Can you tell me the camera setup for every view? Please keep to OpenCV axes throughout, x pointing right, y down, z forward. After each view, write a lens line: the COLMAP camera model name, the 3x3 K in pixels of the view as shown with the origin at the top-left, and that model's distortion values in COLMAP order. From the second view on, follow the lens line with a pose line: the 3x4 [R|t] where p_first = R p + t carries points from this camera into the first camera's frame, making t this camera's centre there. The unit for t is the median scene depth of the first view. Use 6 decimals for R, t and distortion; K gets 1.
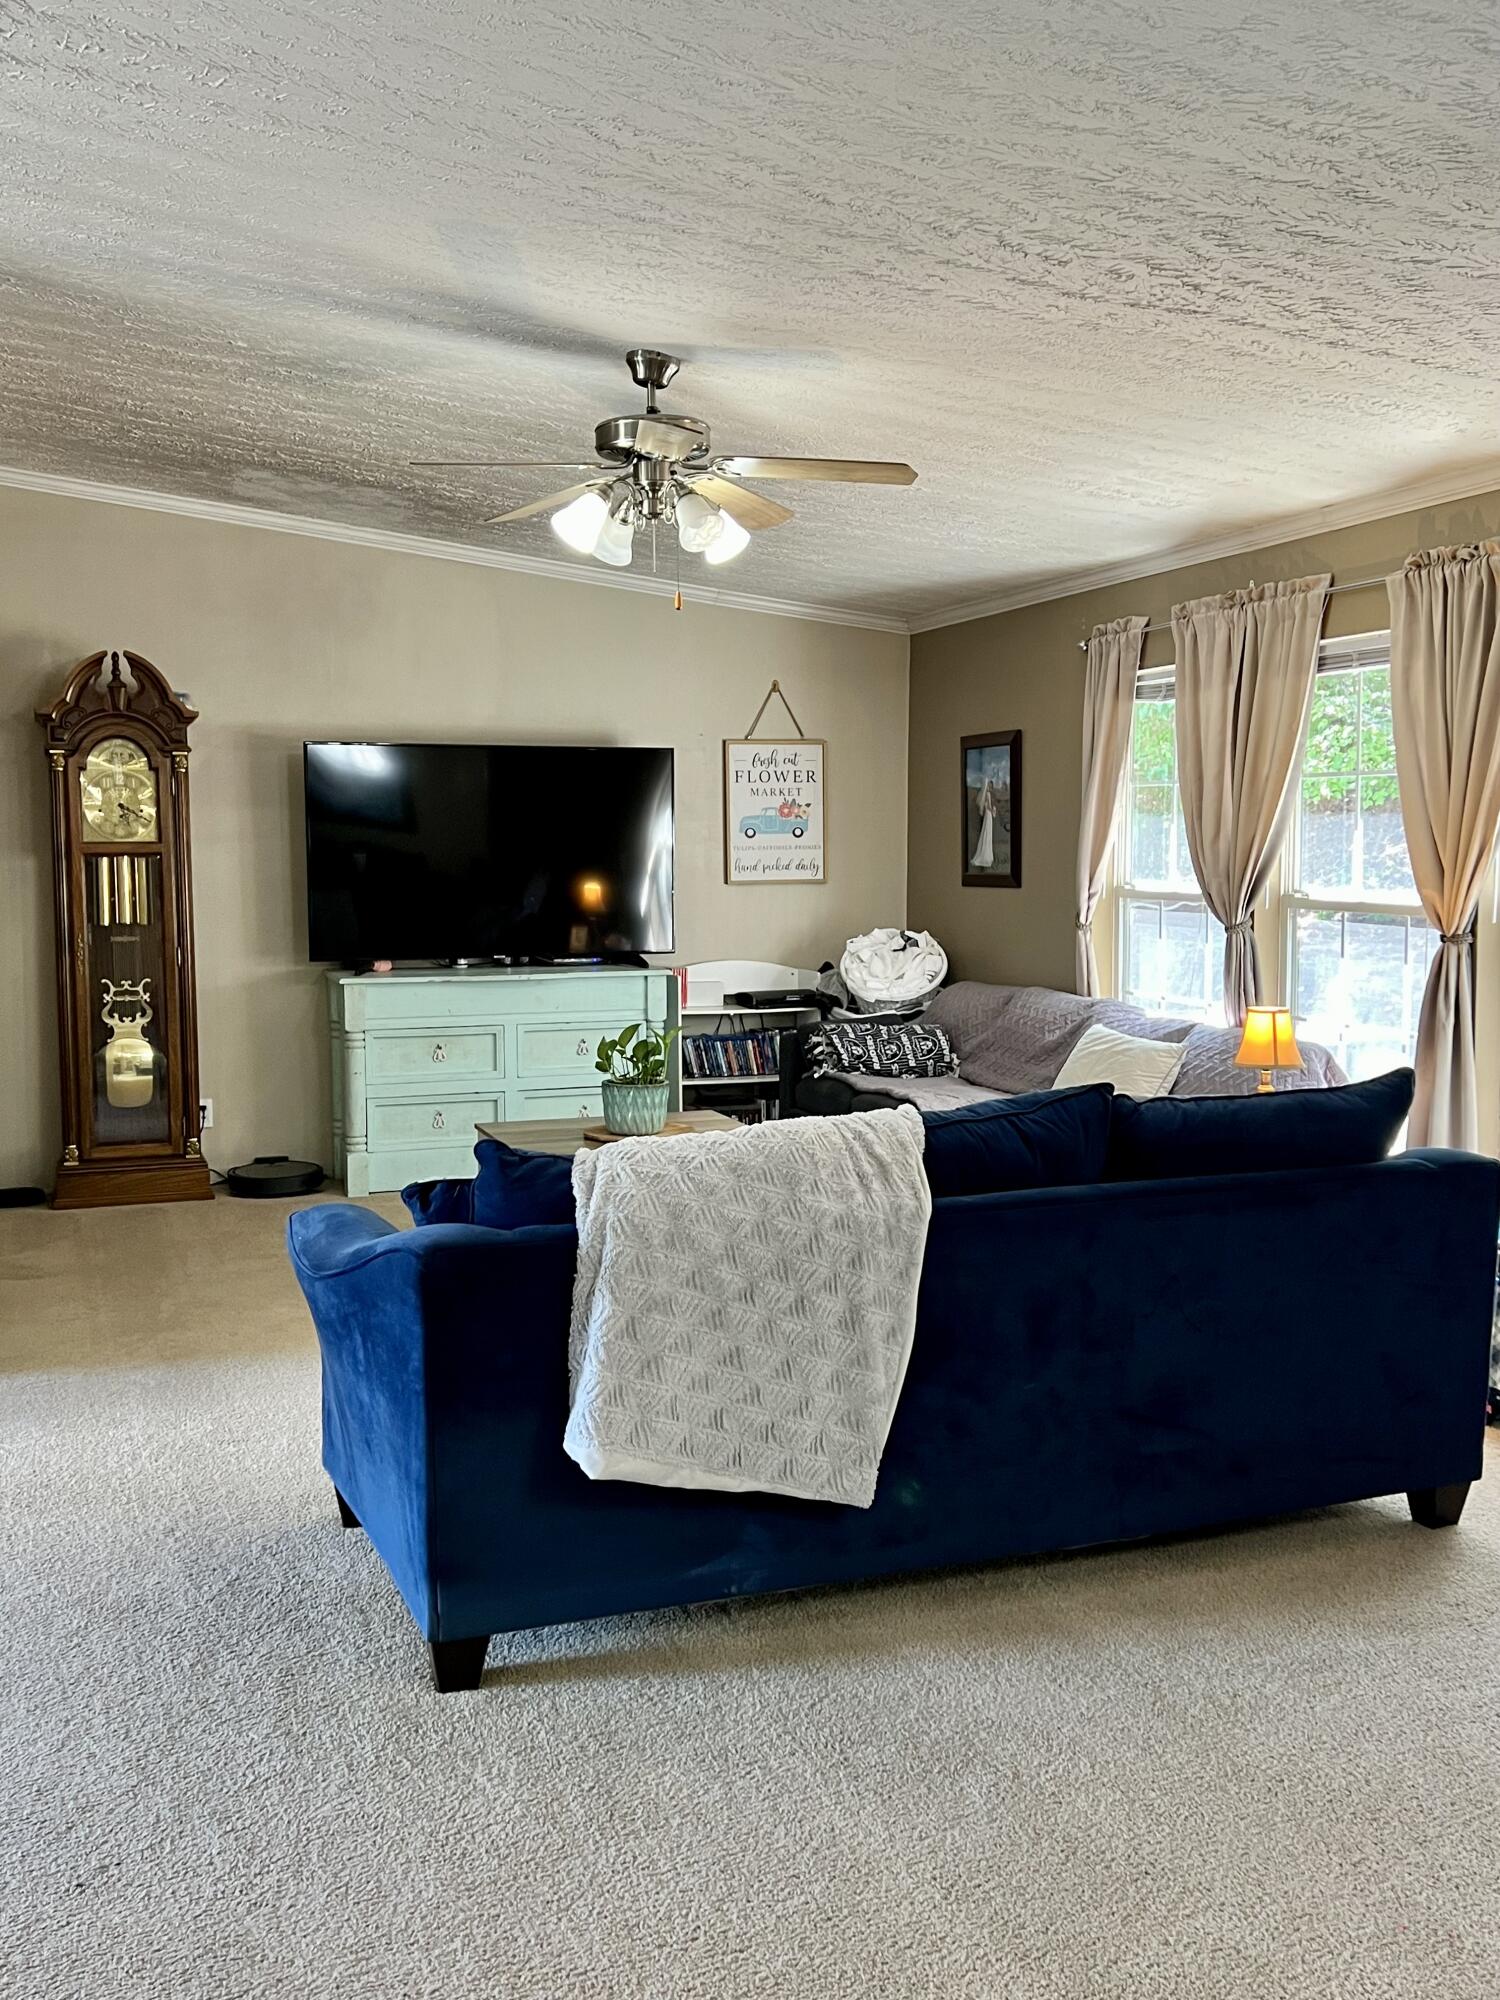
lens RADIAL K [[1903.6, 0, 764.2], [0, 1903.6, 988.2], [0, 0, 1]] dist [0.038557, 0.000000]
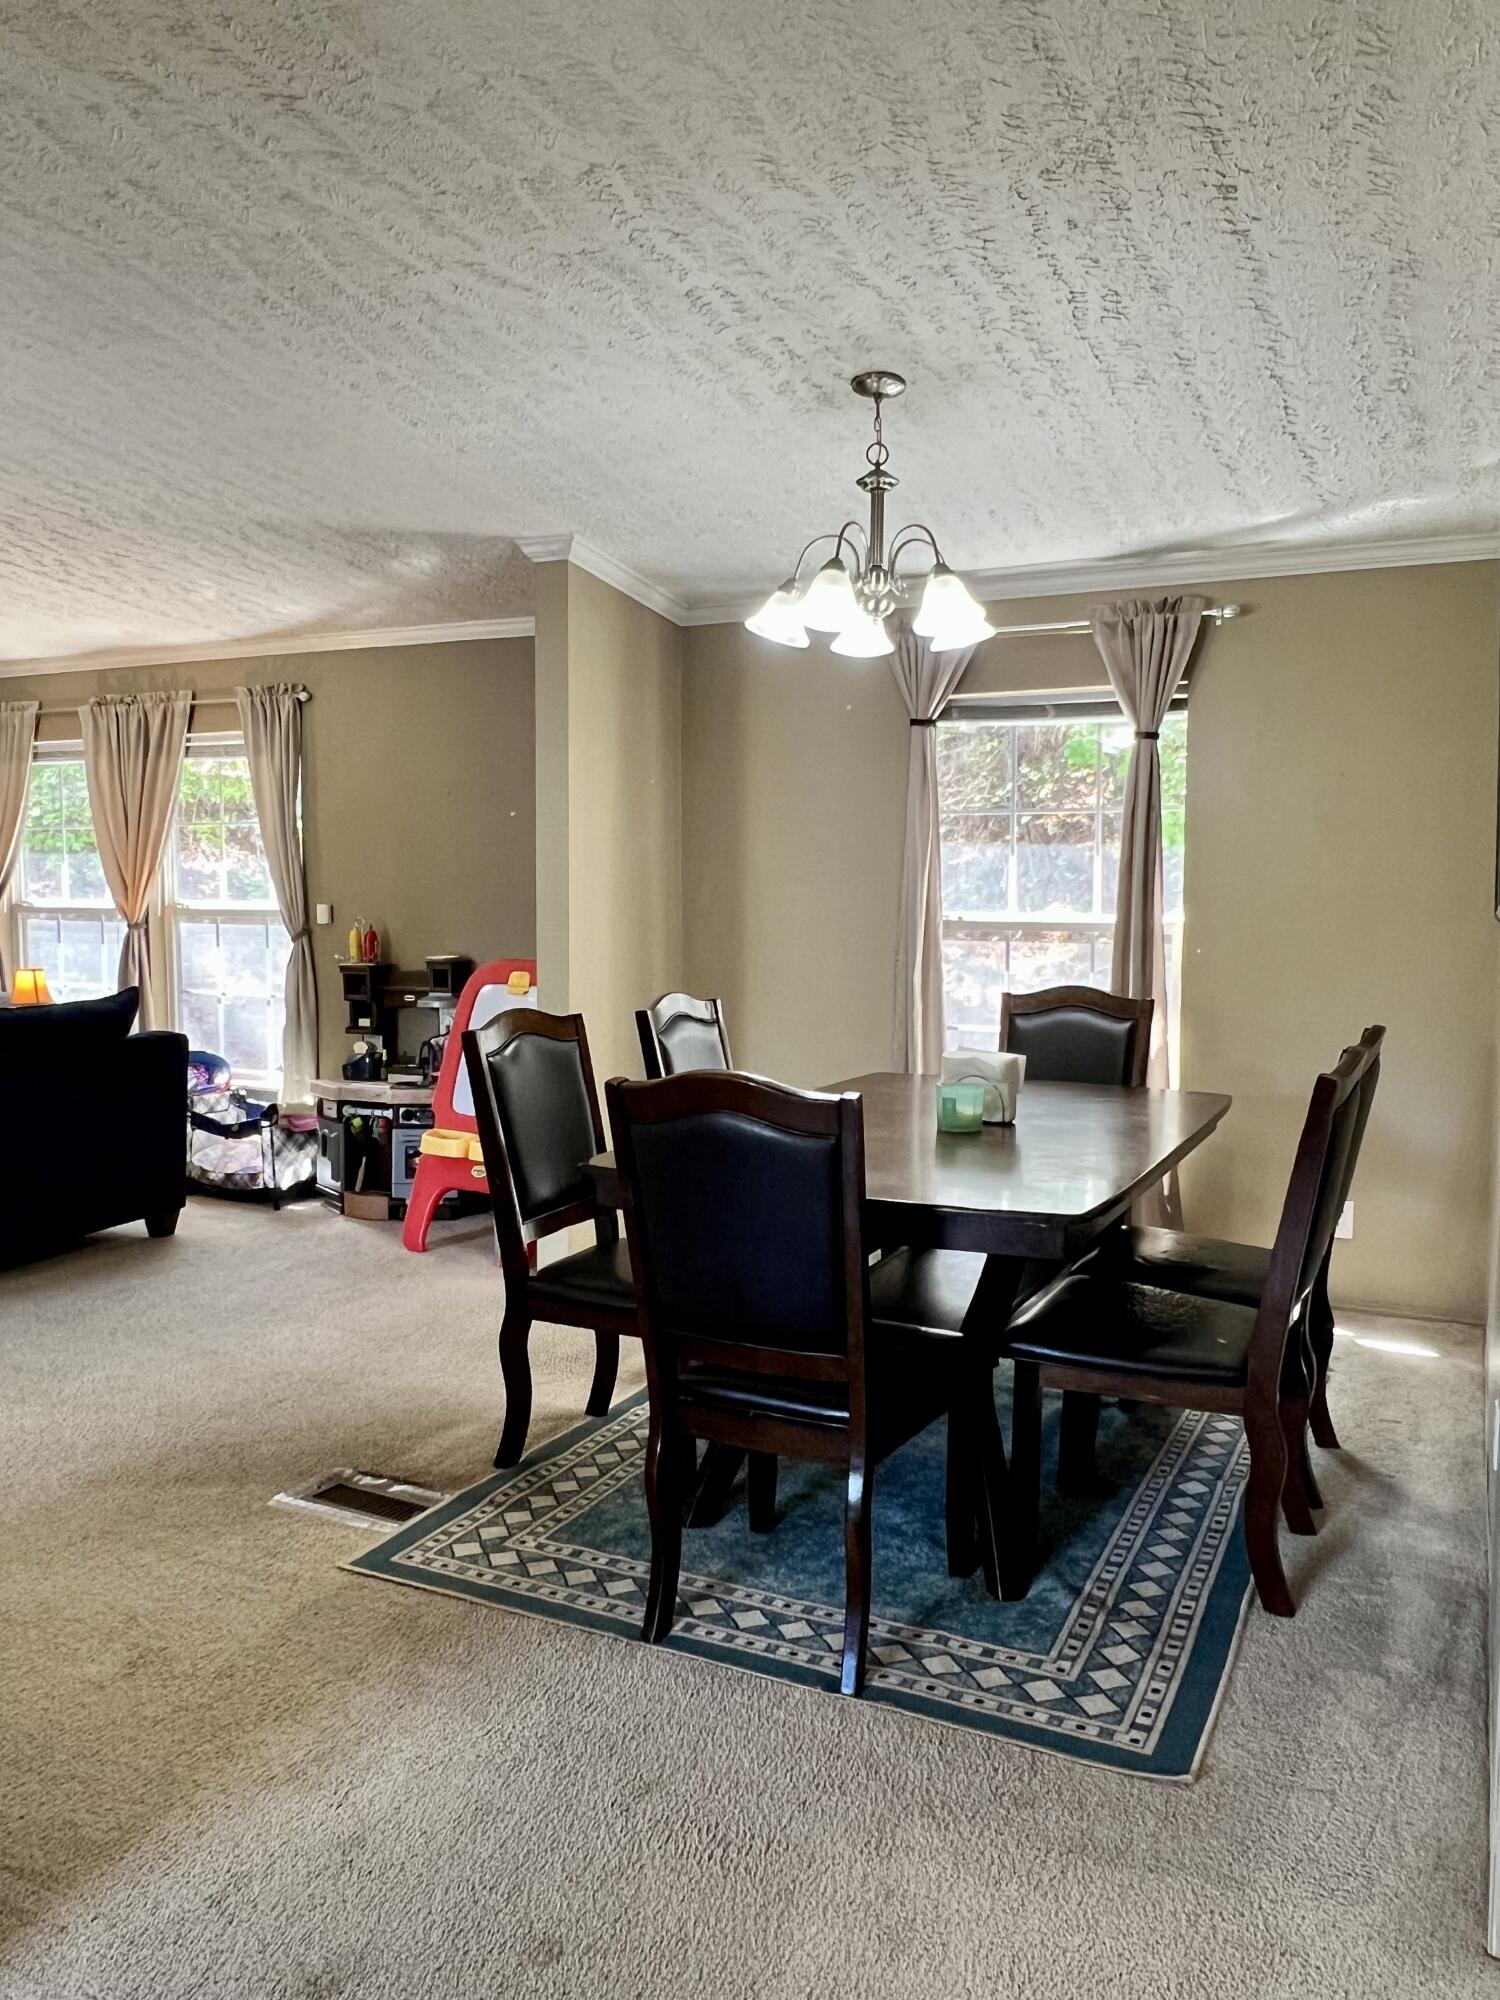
lens RADIAL K [[1520.4, 0, 748.1], [0, 1520.4, 991.4], [0, 0, 1]] dist [-0.007155, -0.001469]
pose [[0.708235, -0.049349, 0.704250, -0.156744], [0.054438, 0.998401, 0.015214, 0.031644], [-0.703875, 0.027563, 0.709789, -0.256179]]
